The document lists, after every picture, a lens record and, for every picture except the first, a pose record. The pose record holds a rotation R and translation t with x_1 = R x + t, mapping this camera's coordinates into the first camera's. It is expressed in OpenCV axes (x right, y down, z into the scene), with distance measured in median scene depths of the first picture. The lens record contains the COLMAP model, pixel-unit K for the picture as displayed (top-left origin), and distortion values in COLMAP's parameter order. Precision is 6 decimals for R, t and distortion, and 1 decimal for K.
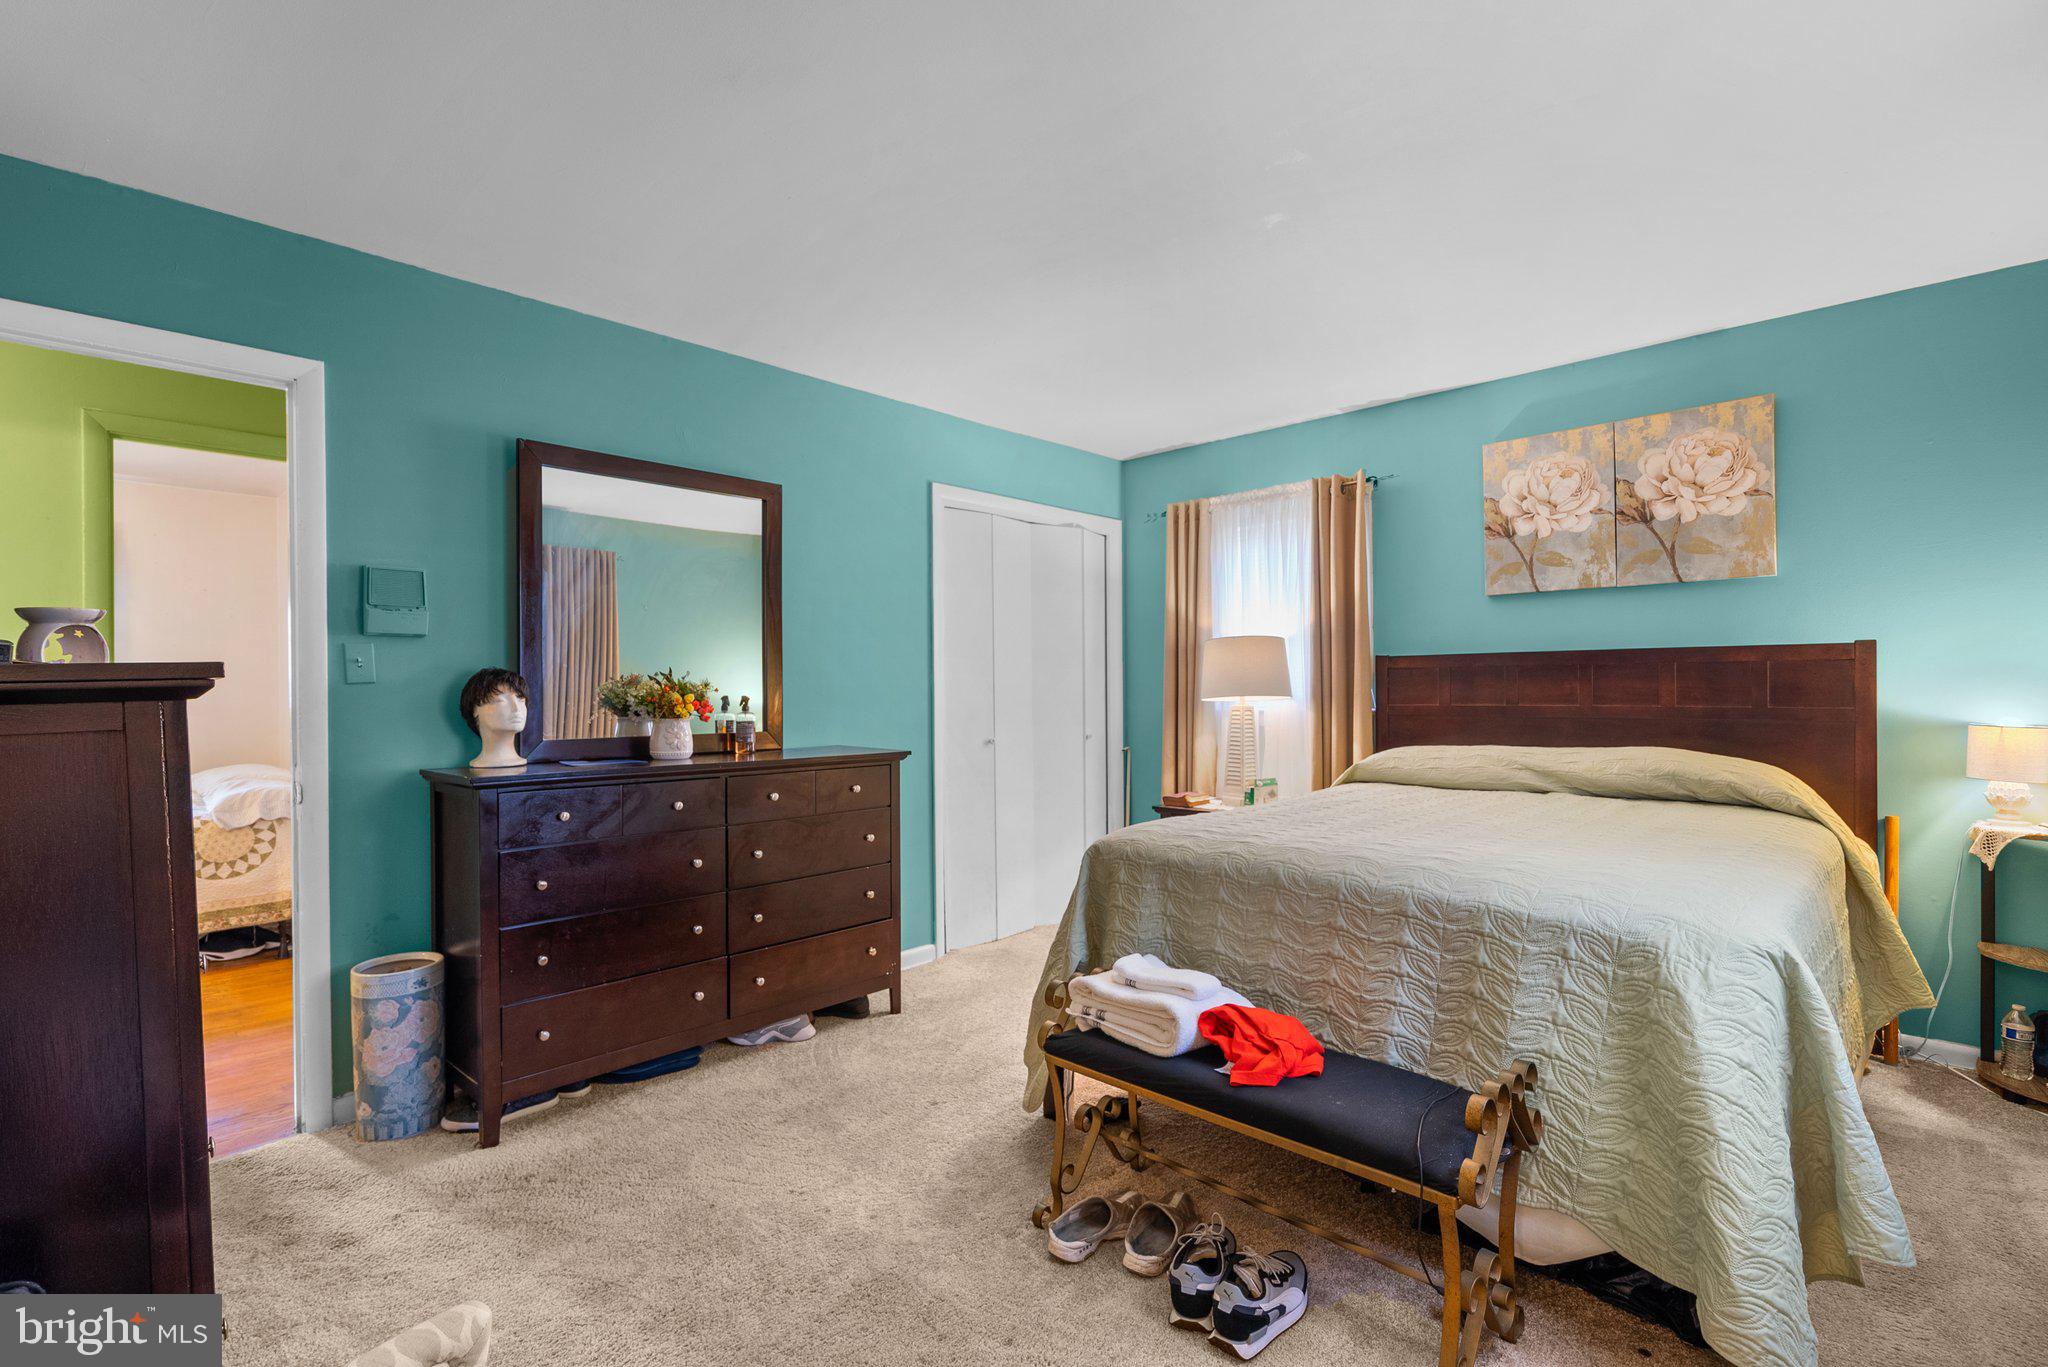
lens RADIAL K [[933.3, 0, 1025.2], [0, 933.3, 703.6], [0, 0, 1]] dist [-0.004861, 0.001964]
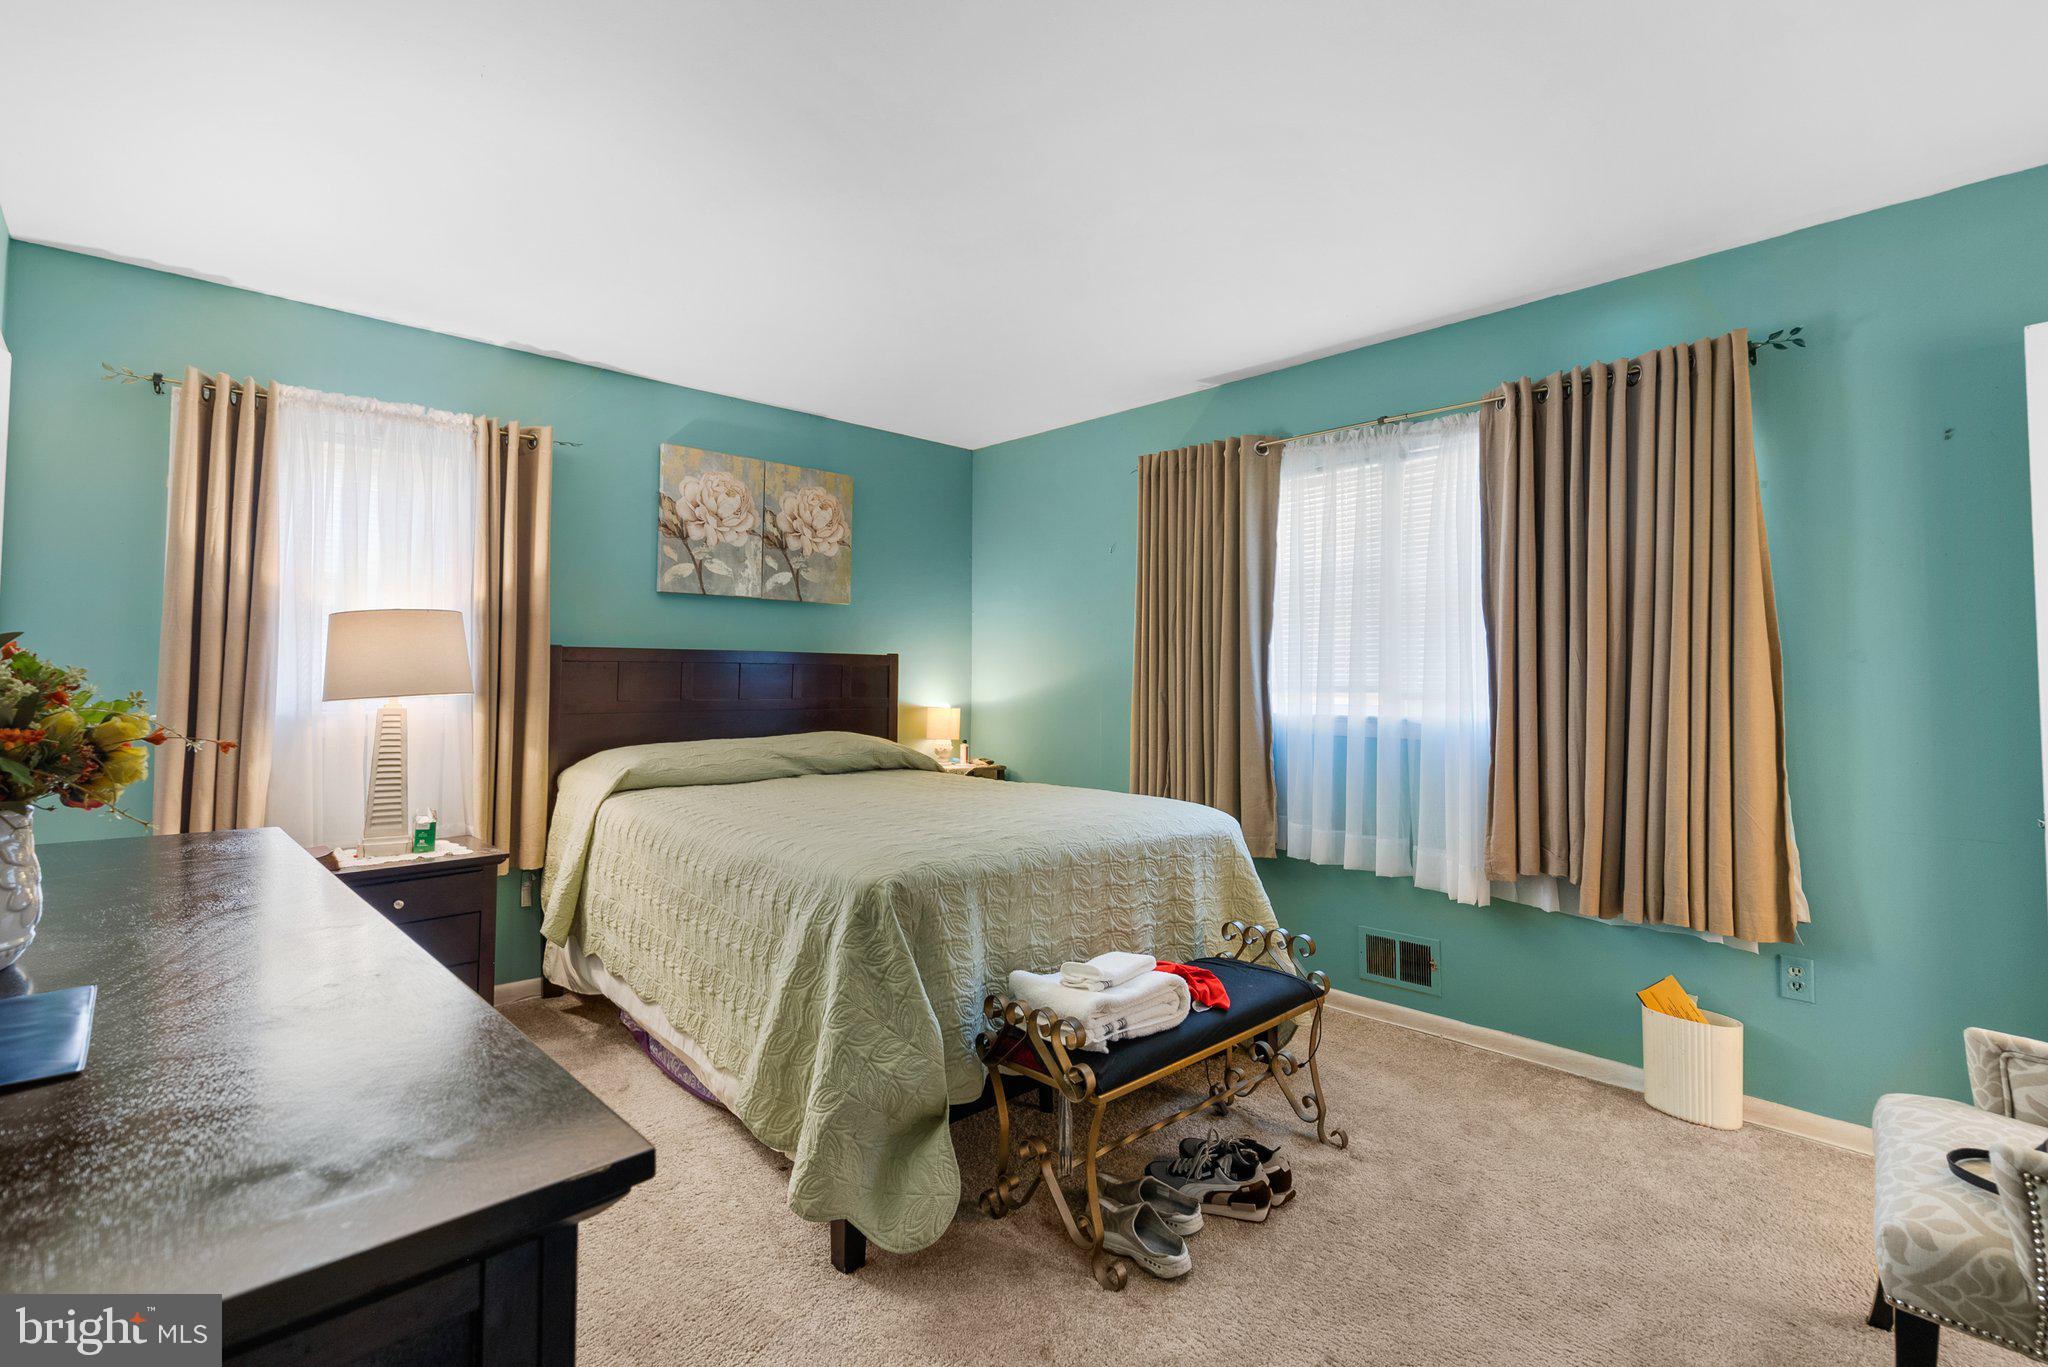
lens RADIAL K [[933.3, 0, 1018.2], [0, 933.3, 669.7], [0, 0, 1]] dist [-0.004861, 0.001964]
pose [[0.062281, 0.013607, 0.997966, -0.523849], [0.006893, 0.999877, -0.014063, -0.016111], [-0.998035, 0.007755, 0.062179, 0.596902]]
